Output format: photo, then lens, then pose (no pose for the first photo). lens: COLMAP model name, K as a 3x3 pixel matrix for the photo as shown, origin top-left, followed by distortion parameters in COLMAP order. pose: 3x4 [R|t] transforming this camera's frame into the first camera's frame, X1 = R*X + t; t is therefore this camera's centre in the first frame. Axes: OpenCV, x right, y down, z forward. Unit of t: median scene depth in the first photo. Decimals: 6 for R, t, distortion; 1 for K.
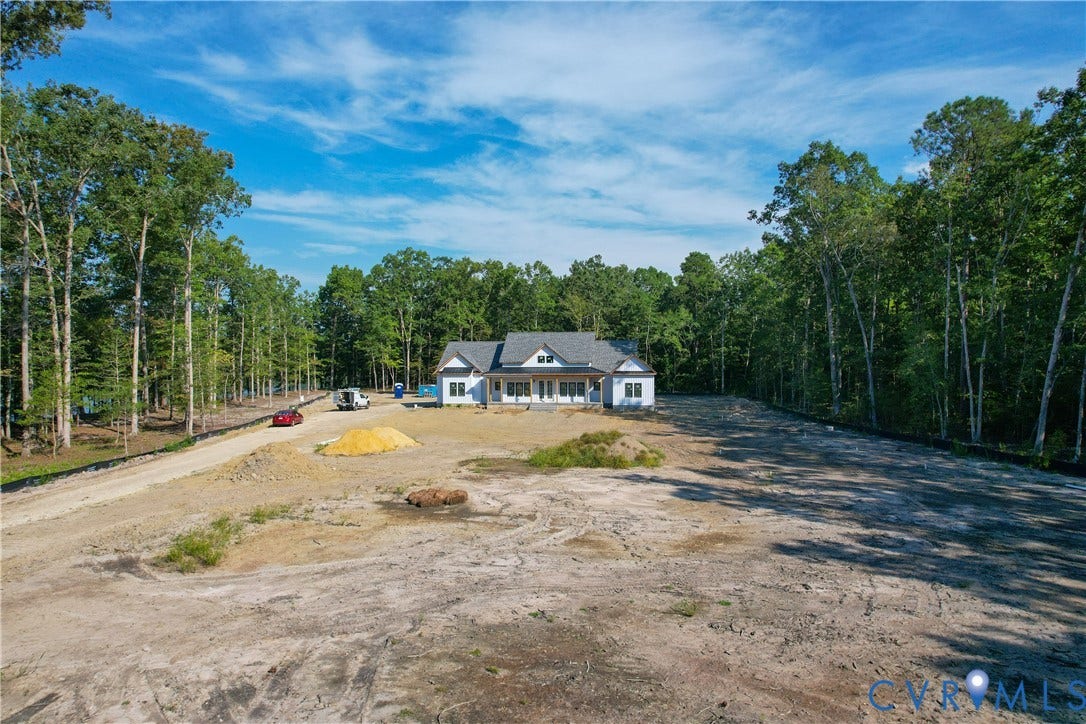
lens RADIAL K [[691.2, 0, 542.7], [0, 691.2, 372.0], [0, 0, 1]] dist [-0.045969, 0.034765]
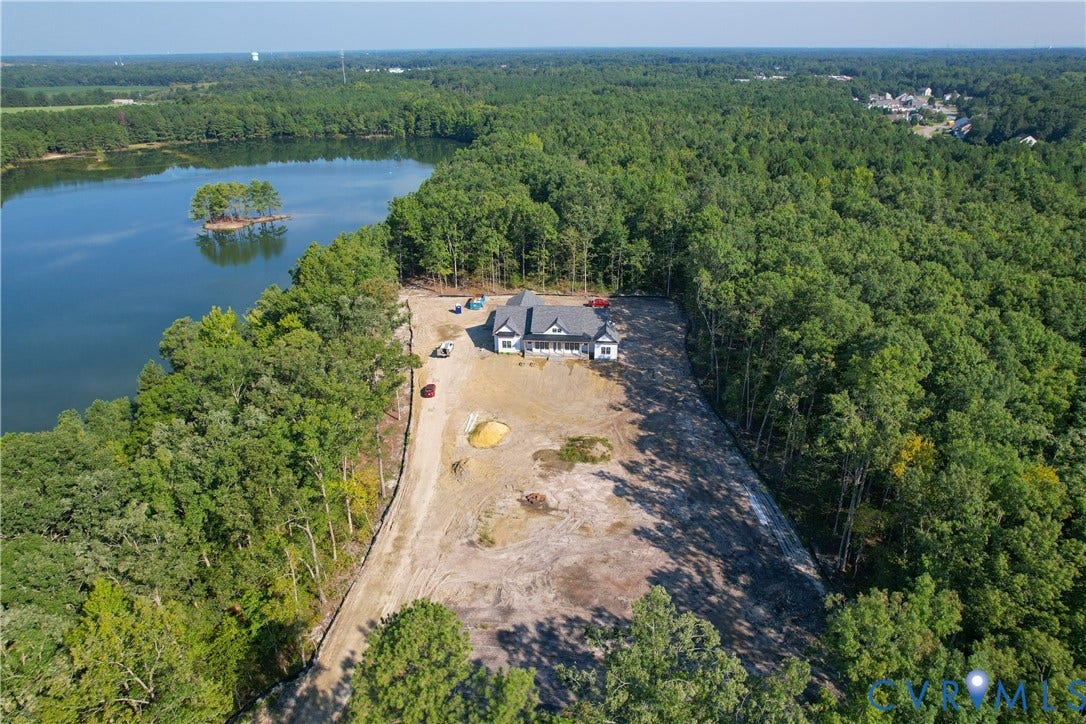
lens RADIAL K [[691.2, 0, 538.4], [0, 691.2, 357.9], [0, 0, 1]] dist [-0.045969, 0.034765]
pose [[0.999725, -0.019865, 0.012445, -0.066370], [0.013422, 0.920333, 0.390906, -0.642284], [-0.019219, -0.390631, 0.920347, -0.649394]]
